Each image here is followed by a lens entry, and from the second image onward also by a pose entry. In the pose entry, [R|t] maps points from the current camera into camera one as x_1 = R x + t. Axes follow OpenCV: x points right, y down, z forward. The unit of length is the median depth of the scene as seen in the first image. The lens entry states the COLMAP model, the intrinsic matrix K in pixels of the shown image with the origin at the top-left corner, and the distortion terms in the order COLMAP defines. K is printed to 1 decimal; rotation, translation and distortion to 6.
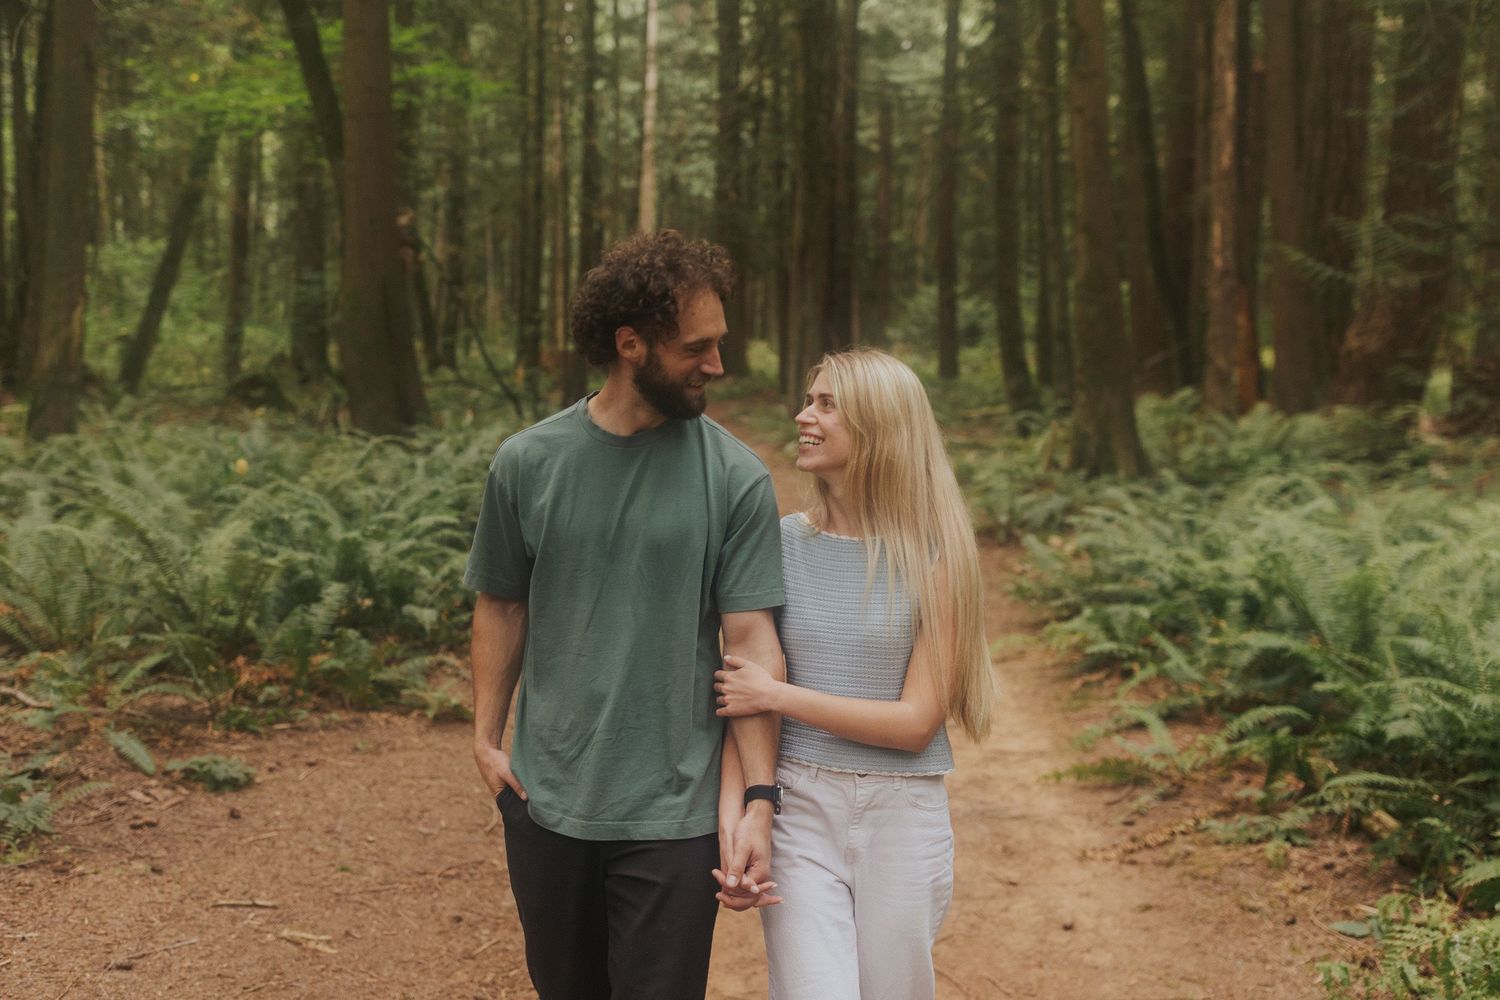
lens RADIAL K [[1588.5, 0, 704.1], [0, 1588.5, 456.7], [0, 0, 1]] dist [0.003222, 0.000144]
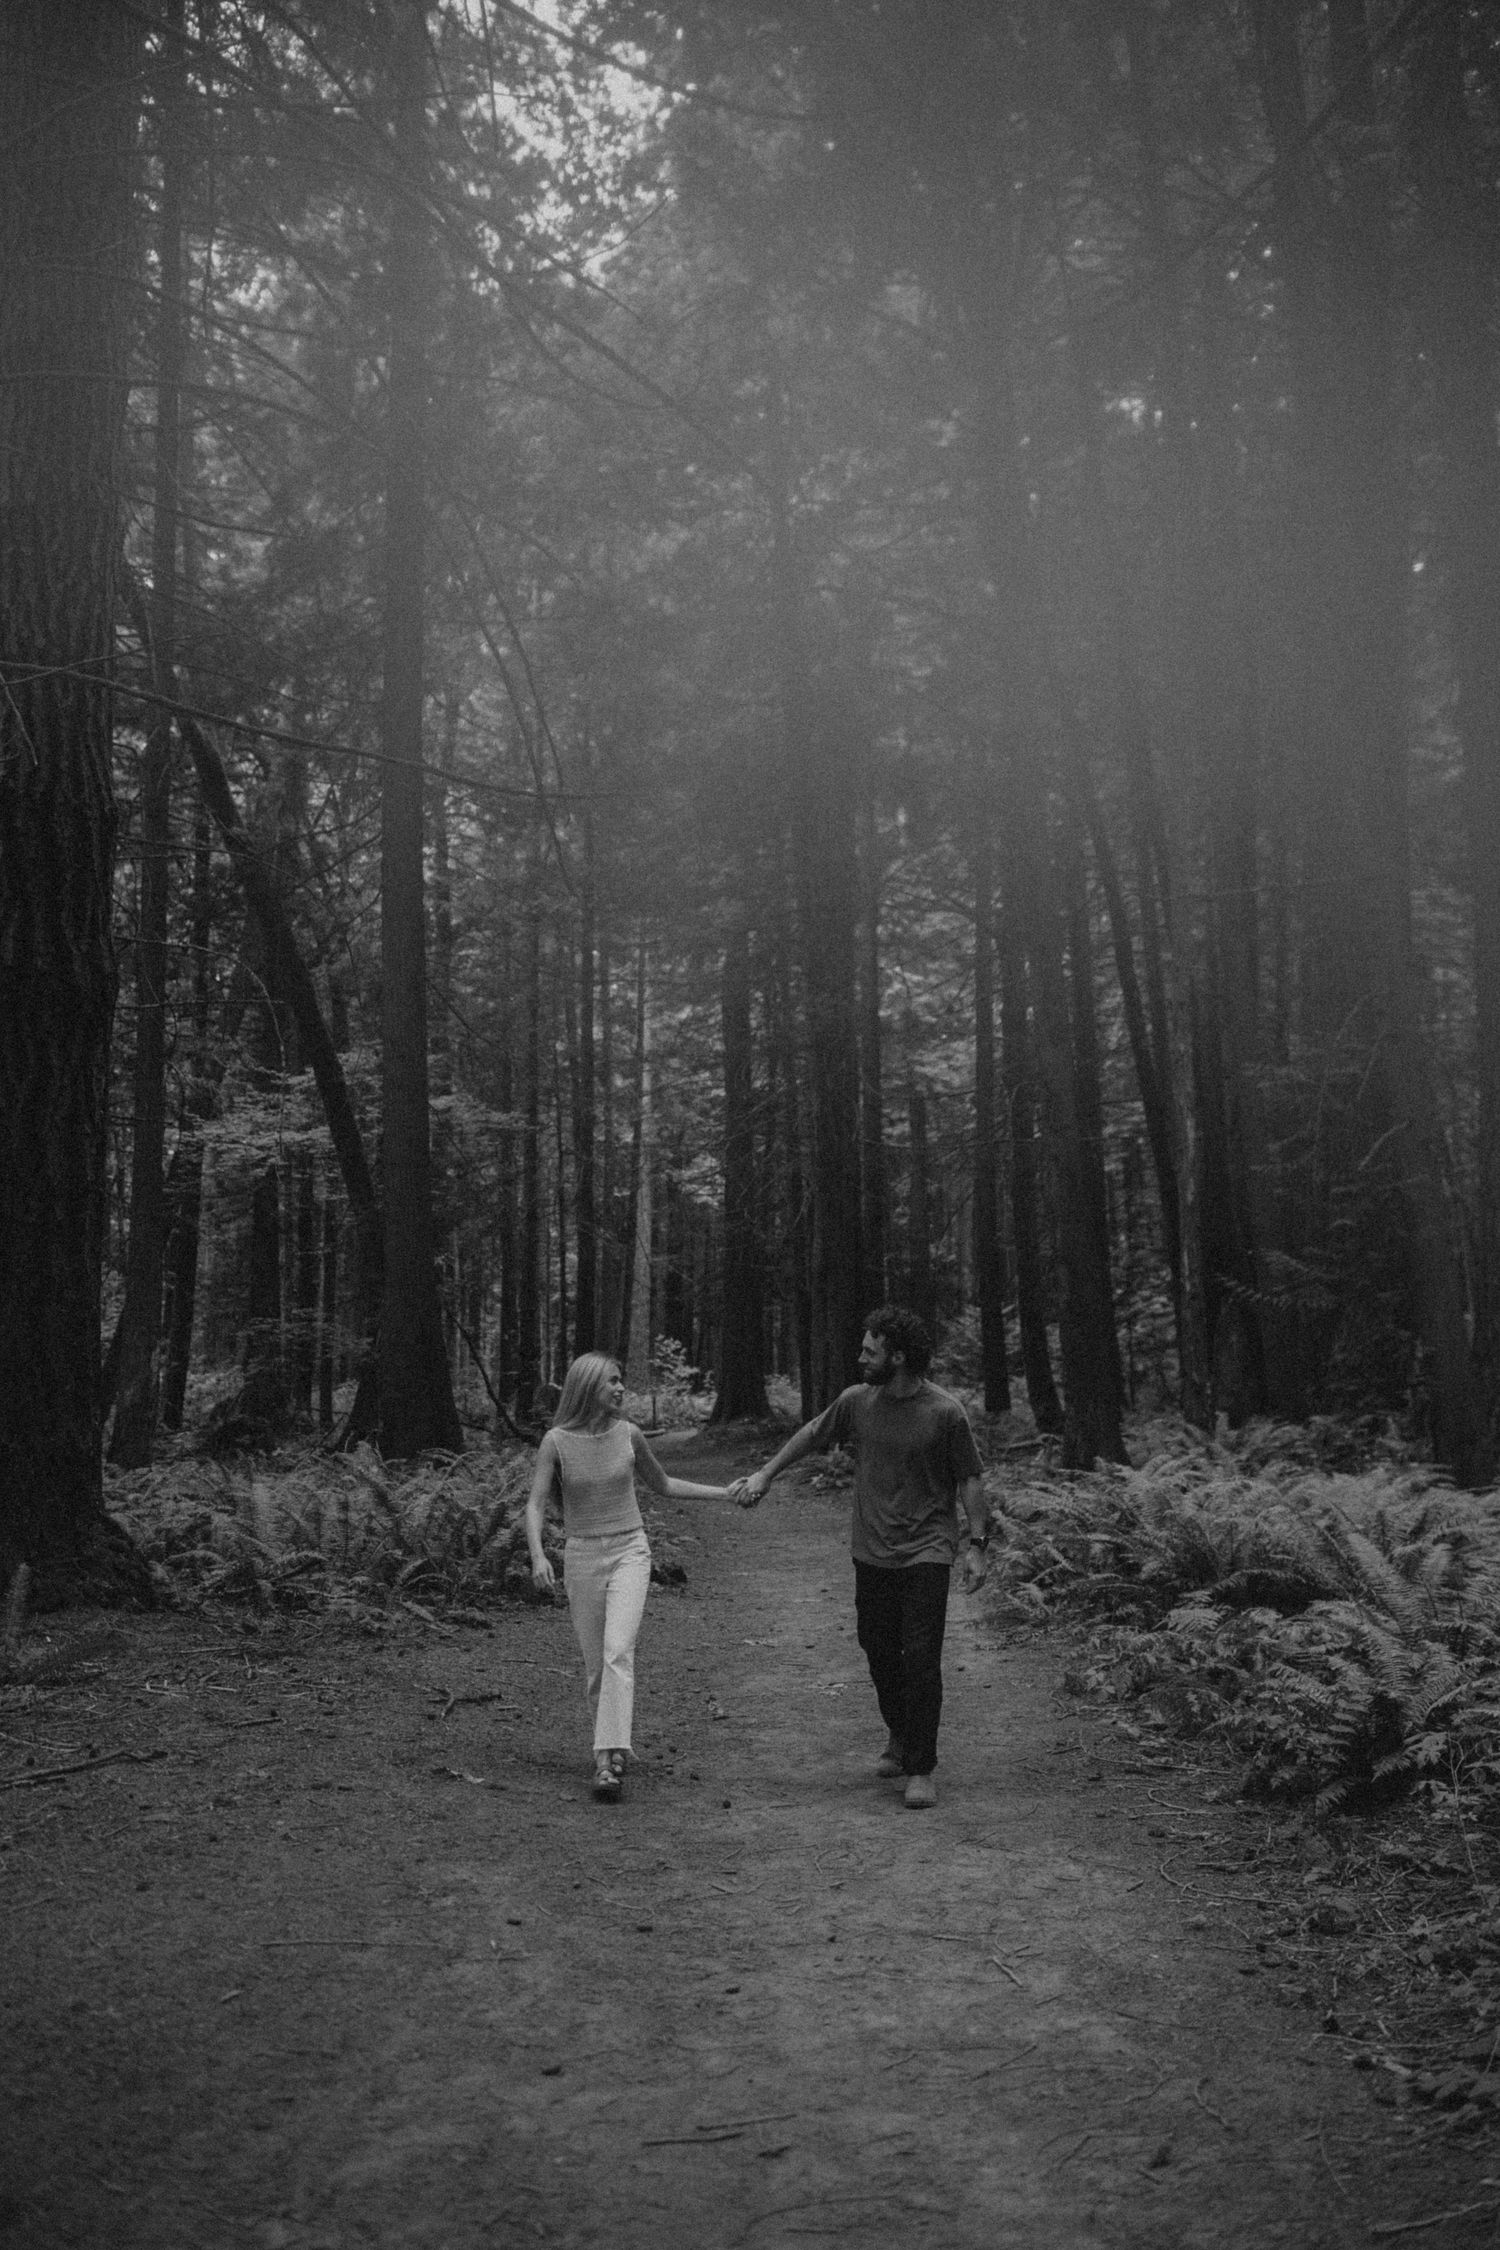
lens RADIAL K [[2061.0, 0, 731.1], [0, 2061.0, 1121.5], [0, 0, 1]] dist [-0.003144, -0.003752]
pose [[0.999765, -0.016612, 0.013952, -0.004143], [0.019008, 0.980749, -0.194345, 0.009761], [-0.010455, 0.194564, 0.980834, -0.124428]]
